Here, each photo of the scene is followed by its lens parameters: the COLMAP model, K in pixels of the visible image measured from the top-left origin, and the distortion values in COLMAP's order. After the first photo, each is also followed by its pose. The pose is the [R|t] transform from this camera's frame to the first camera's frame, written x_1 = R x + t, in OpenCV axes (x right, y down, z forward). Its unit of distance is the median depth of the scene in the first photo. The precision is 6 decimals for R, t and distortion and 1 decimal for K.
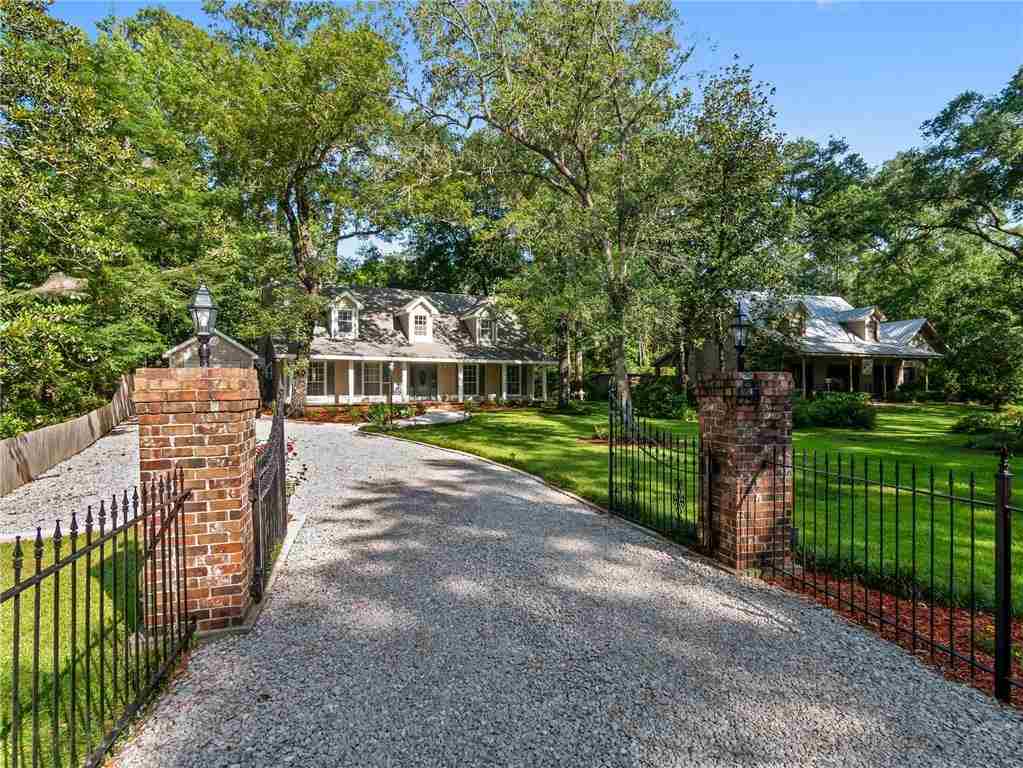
lens RADIAL K [[549.2, 0, 505.5], [0, 549.2, 384.2], [0, 0, 1]] dist [-0.004696, -0.000053]
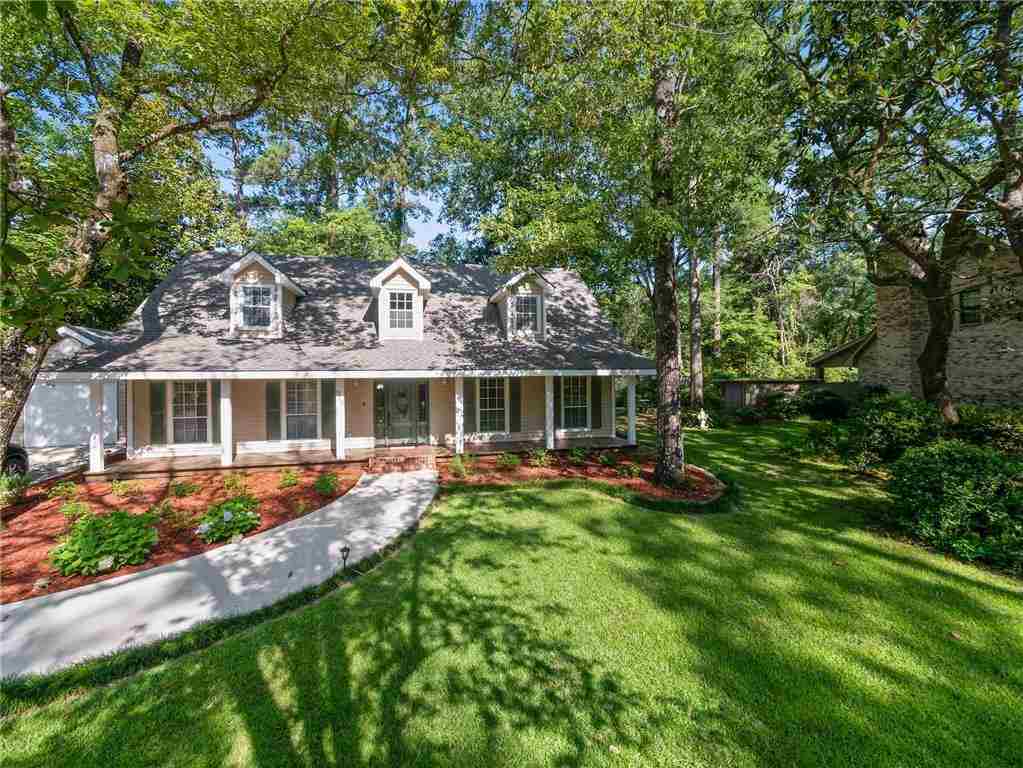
lens RADIAL K [[435.6, 0, 505.4], [0, 435.6, 385.9], [0, 0, 1]] dist [-0.003456, -0.000133]
pose [[0.965896, -0.001039, -0.258929, 0.063687], [0.008014, 0.999633, 0.025887, -0.040307], [0.258807, -0.027079, 0.965549, 0.586901]]
